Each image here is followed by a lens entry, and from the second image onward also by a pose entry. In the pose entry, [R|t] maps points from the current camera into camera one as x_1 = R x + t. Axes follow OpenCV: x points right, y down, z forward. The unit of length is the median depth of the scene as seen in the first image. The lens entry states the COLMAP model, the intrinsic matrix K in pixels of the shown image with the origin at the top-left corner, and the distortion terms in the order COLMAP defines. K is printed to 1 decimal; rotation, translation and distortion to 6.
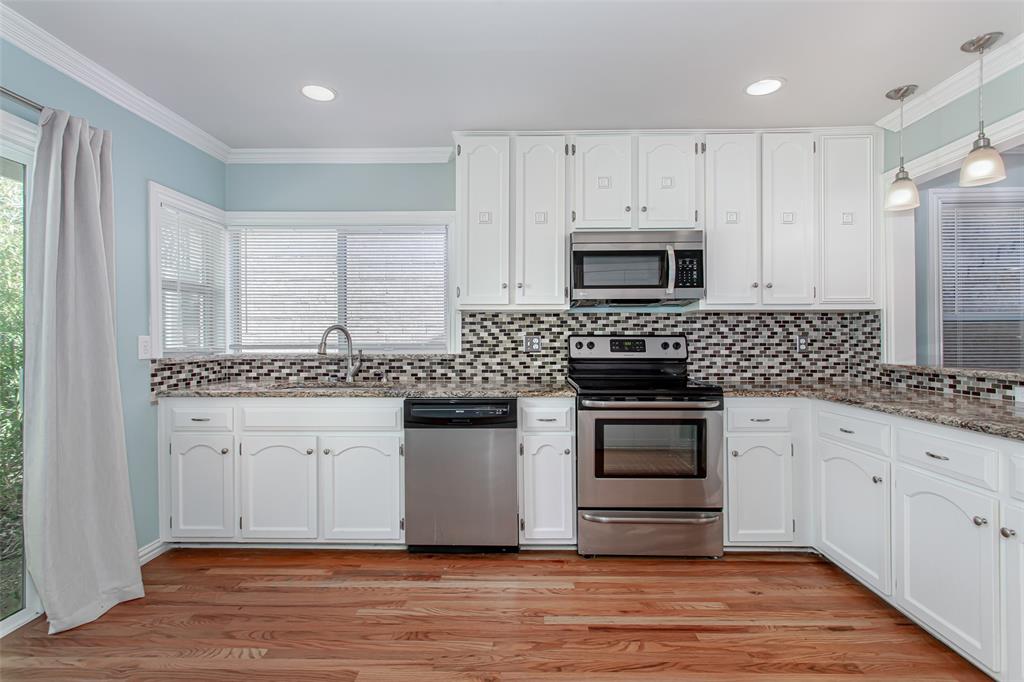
lens RADIAL K [[497.2, 0, 506.6], [0, 497.2, 340.2], [0, 0, 1]] dist [-0.002112, 0.003279]
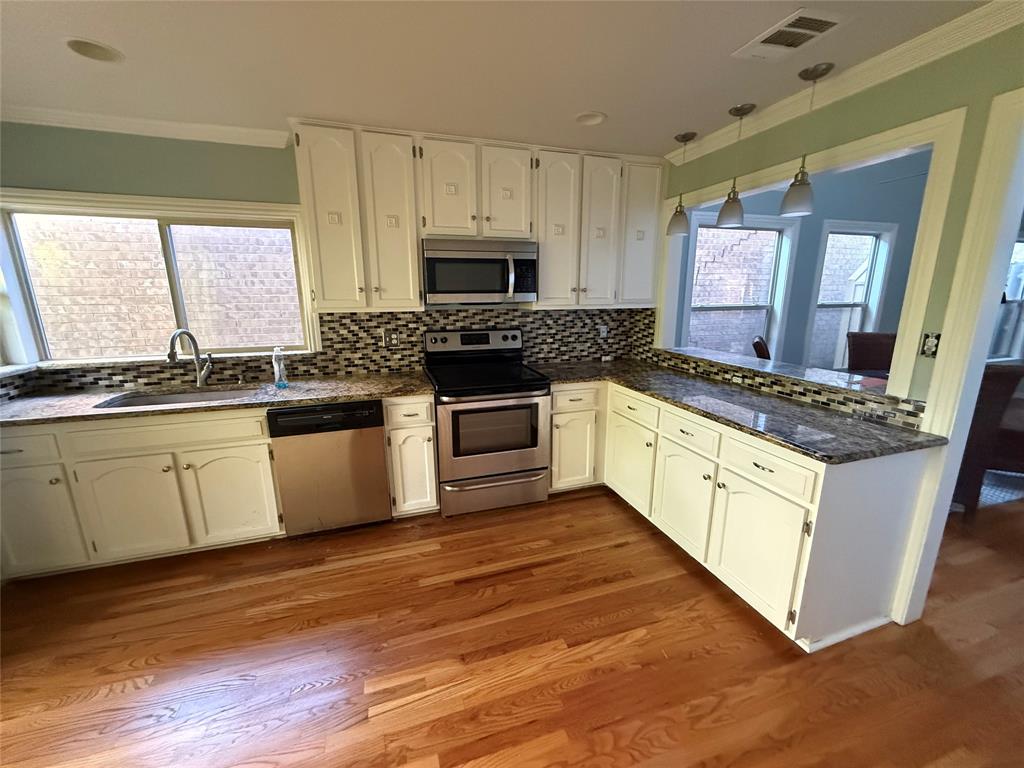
lens RADIAL K [[409.6, 0, 509.5], [0, 409.6, 389.4], [0, 0, 1]] dist [-0.003483, 0.000635]
pose [[0.943467, -0.077700, 0.322231, -0.002278], [0.001141, 0.972893, 0.231254, -0.097354], [-0.331465, -0.217812, 0.917981, 0.054613]]
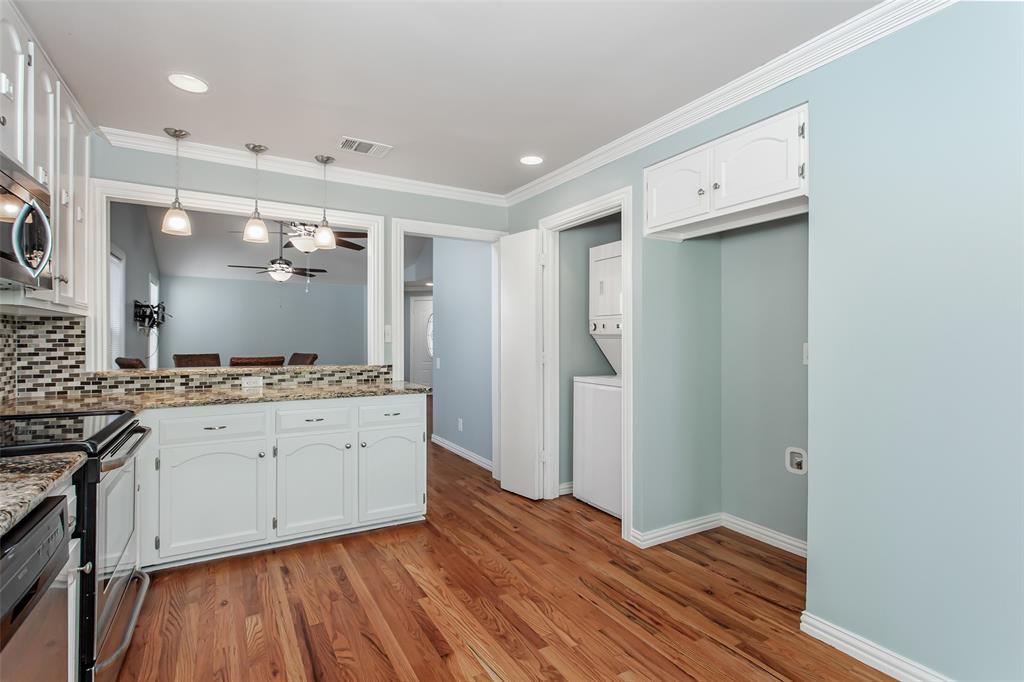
lens RADIAL K [[489.8, 0, 516.7], [0, 489.8, 320.1], [0, 0, 1]] dist [0.008376, -0.001533]
pose [[-0.542718, 0.031138, 0.839337, -0.482962], [-0.001712, 0.999269, -0.038178, -0.018522], [-0.839913, -0.022157, -0.542269, 0.756797]]
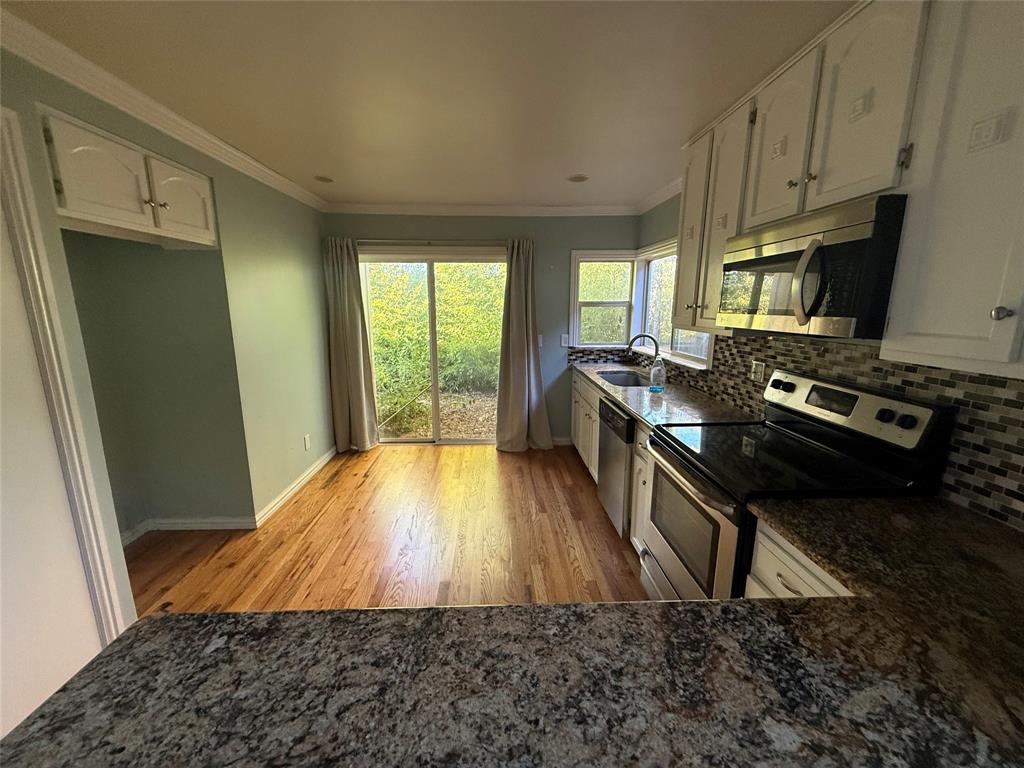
lens RADIAL K [[409.6, 0, 513.3], [0, 409.6, 384.0], [0, 0, 1]] dist [-0.003483, 0.000635]
pose [[0.070285, 0.194019, -0.978477, 0.717425], [-0.003483, 0.980944, 0.194258, -0.107623], [0.997521, -0.010246, 0.069622, 0.562137]]
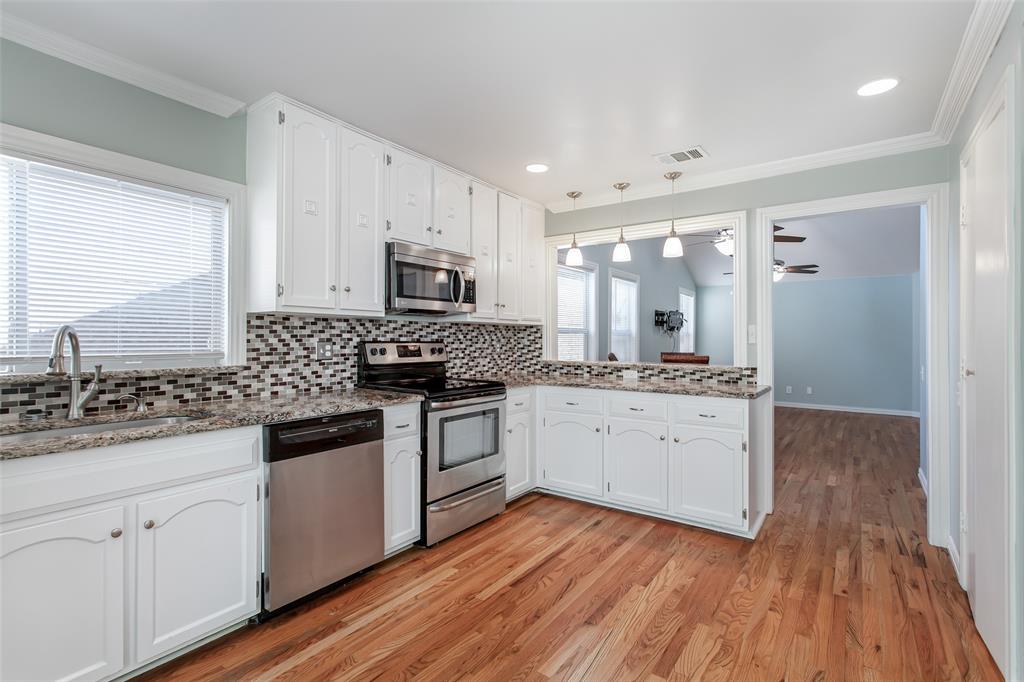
lens RADIAL K [[497.2, 0, 522.6], [0, 497.2, 332.4], [0, 0, 1]] dist [-0.002112, 0.003279]
pose [[0.539699, 0.014238, 0.841737, -0.542928], [-0.007059, 0.999898, -0.012388, -0.018766], [-0.841828, 0.000744, 0.539745, 0.200011]]
